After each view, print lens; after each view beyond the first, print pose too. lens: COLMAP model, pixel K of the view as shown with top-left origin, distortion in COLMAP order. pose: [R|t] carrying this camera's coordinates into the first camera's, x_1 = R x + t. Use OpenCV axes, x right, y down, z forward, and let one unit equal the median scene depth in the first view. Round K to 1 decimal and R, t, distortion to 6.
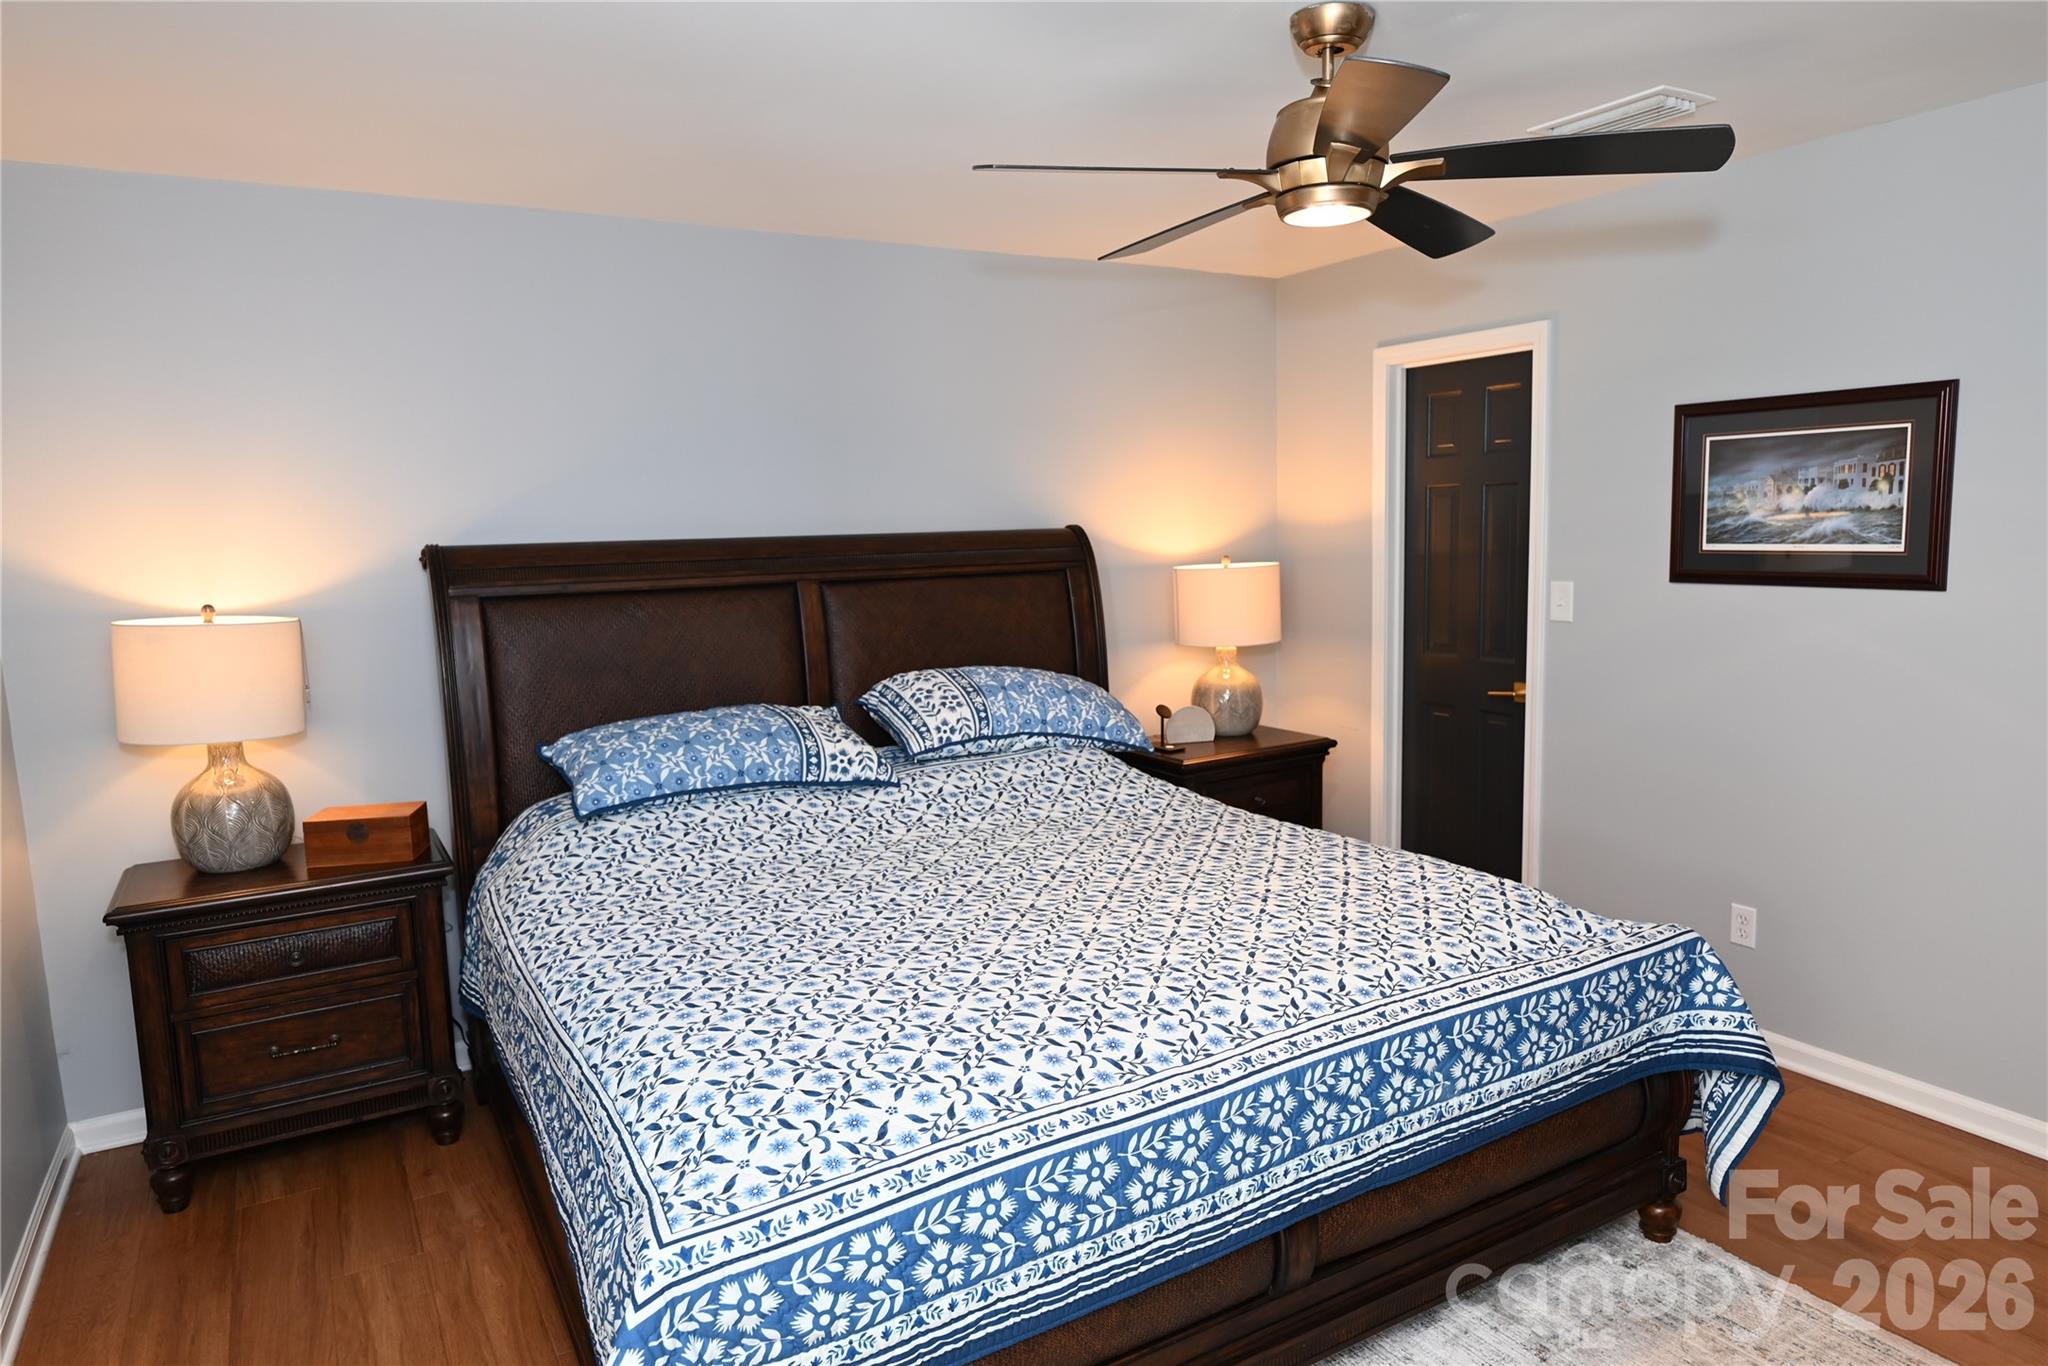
lens RADIAL K [[1262.9, 0, 1029.8], [0, 1262.9, 682.0], [0, 0, 1]] dist [0.000886, -0.000392]
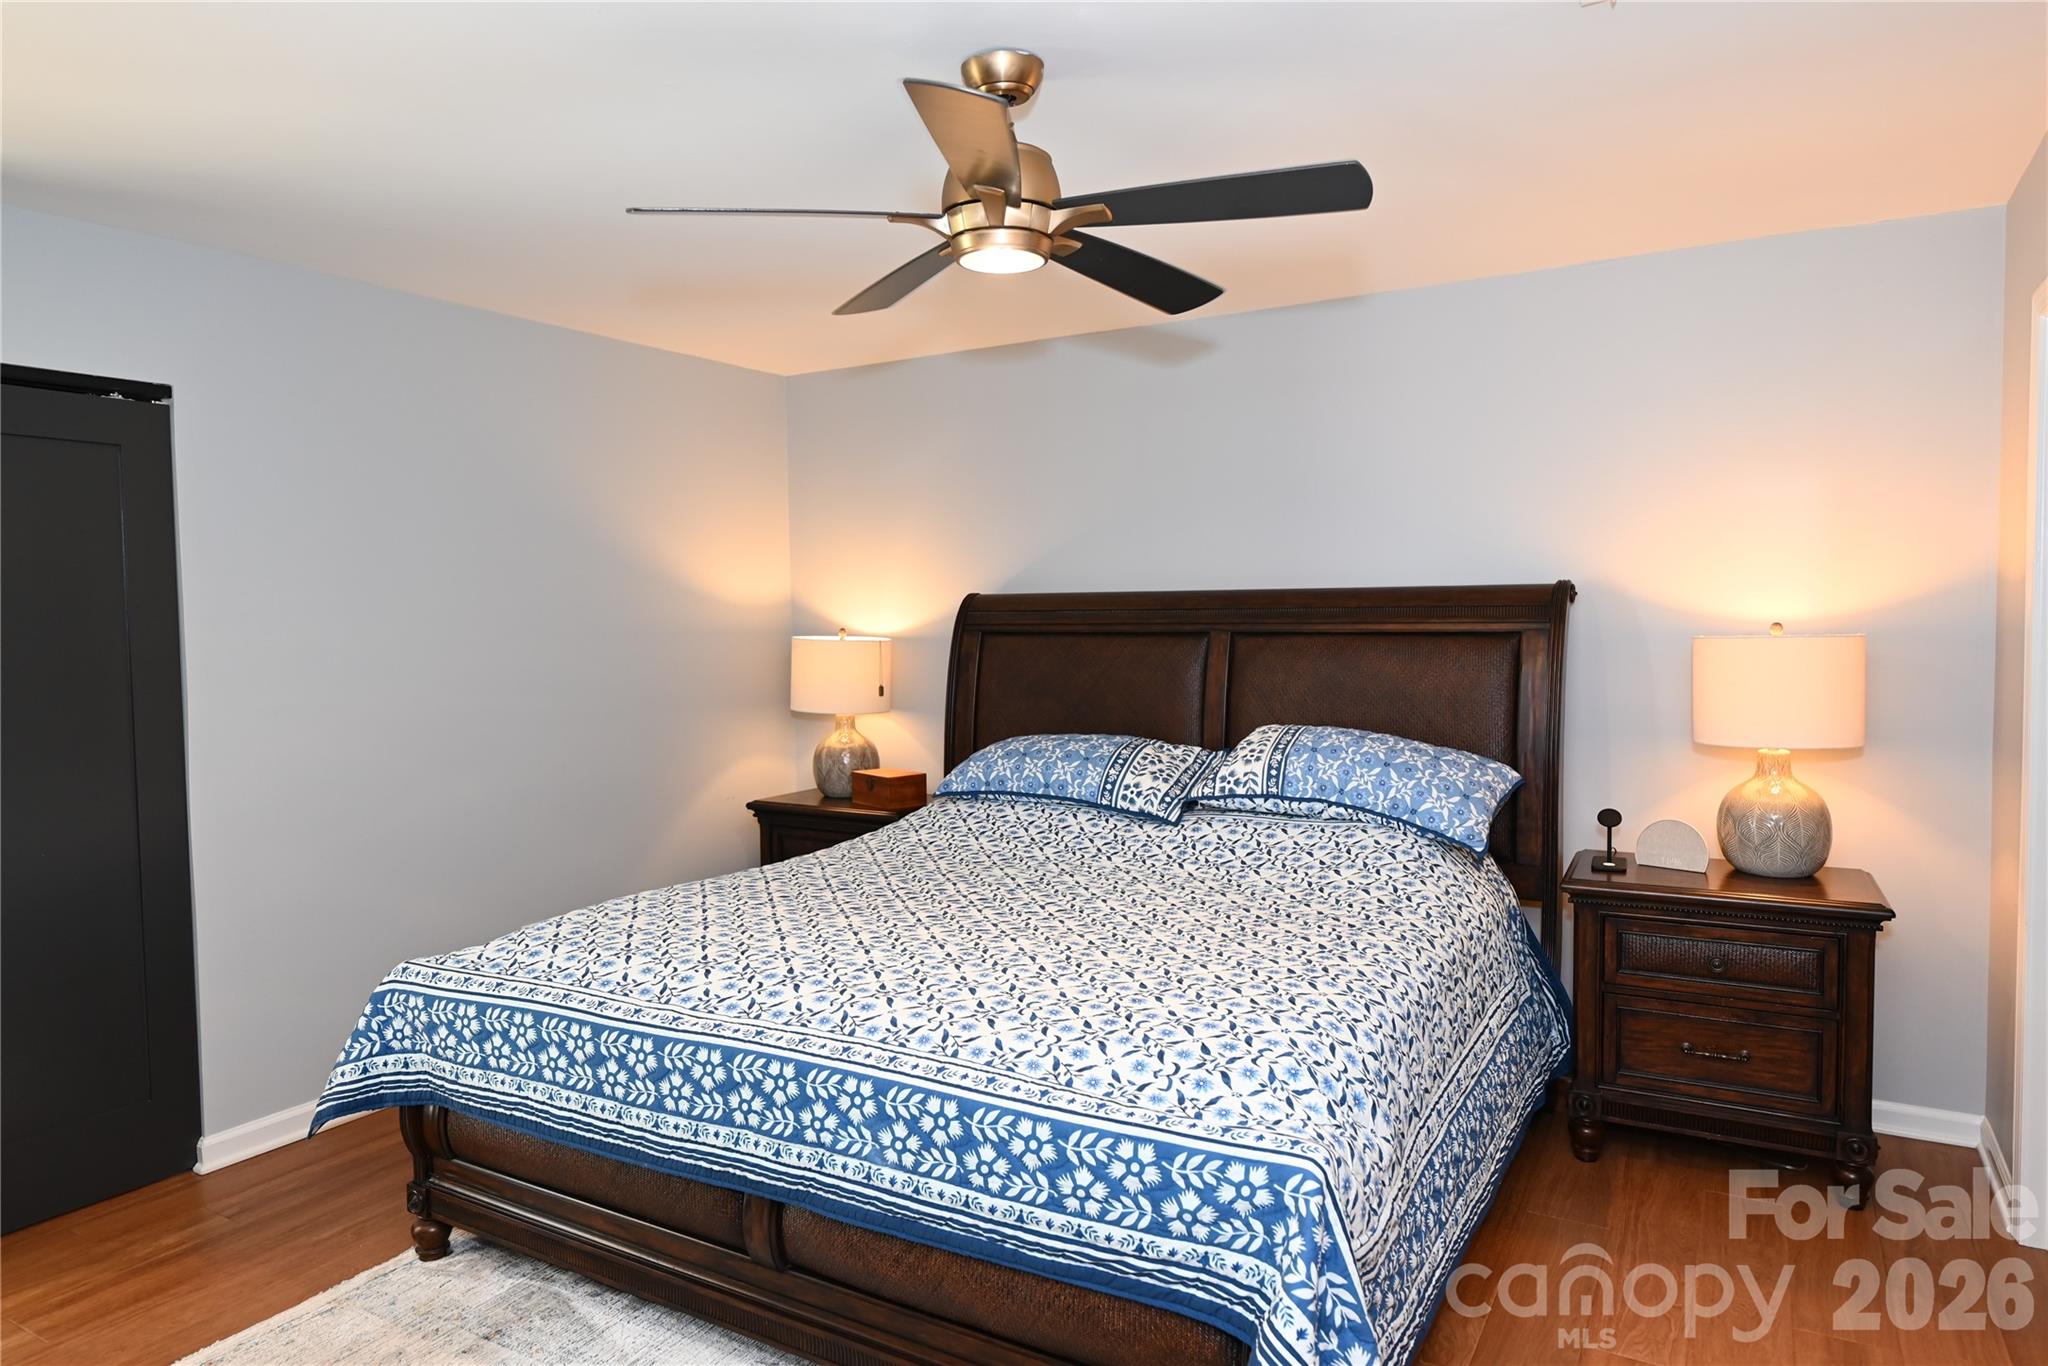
lens RADIAL K [[1262.9, 0, 1024.8], [0, 1262.9, 679.3], [0, 0, 1]] dist [0.000886, -0.000392]
pose [[0.479271, 0.064809, -0.875271, 1.089926], [-0.113468, 0.993476, 0.011430, -0.052570], [0.870301, 0.093837, 0.483498, 0.546376]]
